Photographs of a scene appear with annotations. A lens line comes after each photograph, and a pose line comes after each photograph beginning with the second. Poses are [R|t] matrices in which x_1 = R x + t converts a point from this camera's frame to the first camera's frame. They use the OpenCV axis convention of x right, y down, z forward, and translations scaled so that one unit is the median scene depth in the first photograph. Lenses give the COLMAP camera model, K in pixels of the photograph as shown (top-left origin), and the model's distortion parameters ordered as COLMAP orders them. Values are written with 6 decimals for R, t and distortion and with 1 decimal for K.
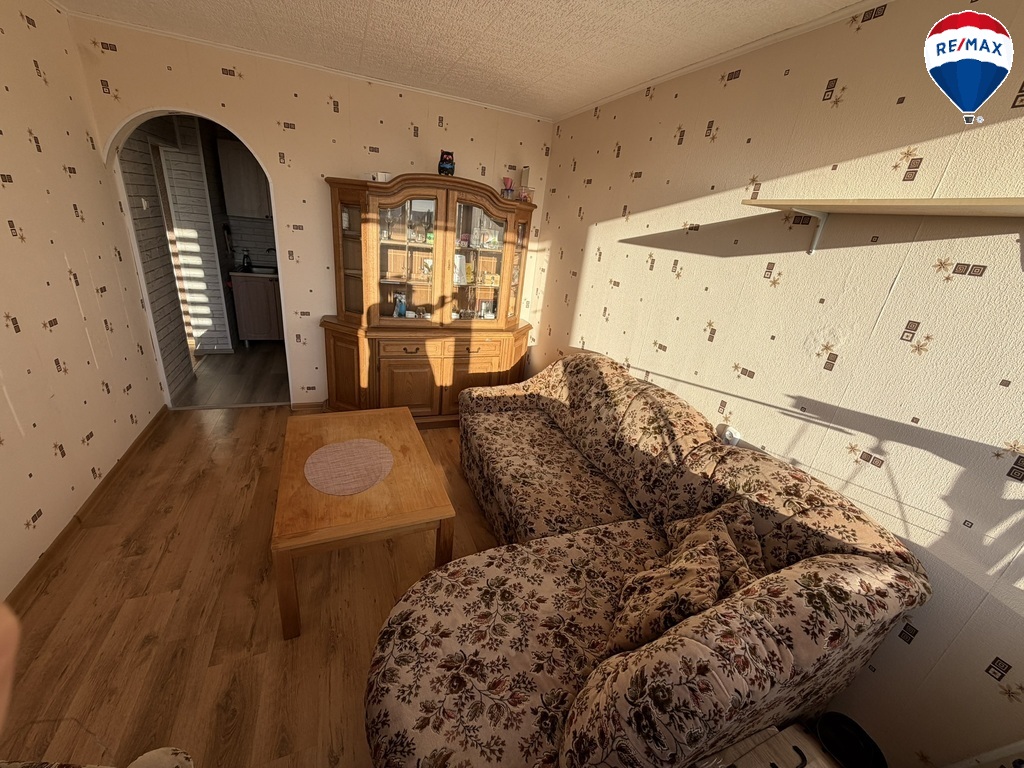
lens RADIAL K [[410.0, 0, 508.6], [0, 410.0, 384.3], [0, 0, 1]] dist [-0.001178, -0.000106]
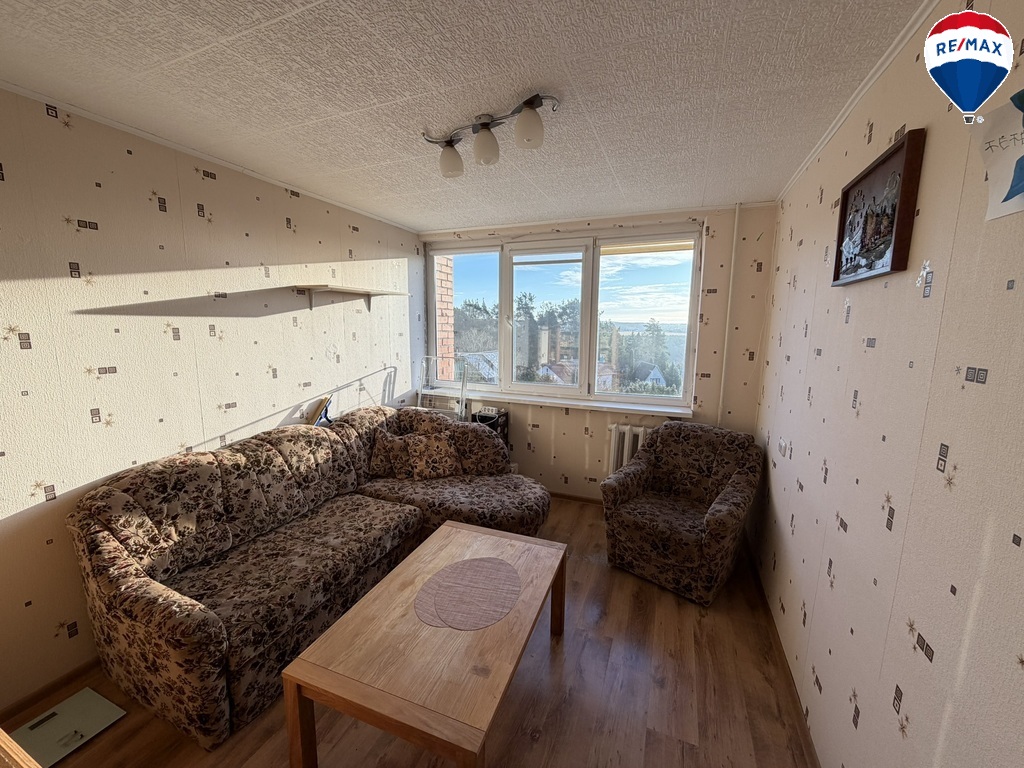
lens RADIAL K [[410.0, 0, 508.6], [0, 410.0, 384.3], [0, 0, 1]] dist [-0.001178, -0.000106]
pose [[-0.713491, -0.212876, 0.667544, -0.944296], [0.178431, 0.866116, 0.466911, -0.577120], [-0.677564, 0.452247, -0.579982, 1.277275]]
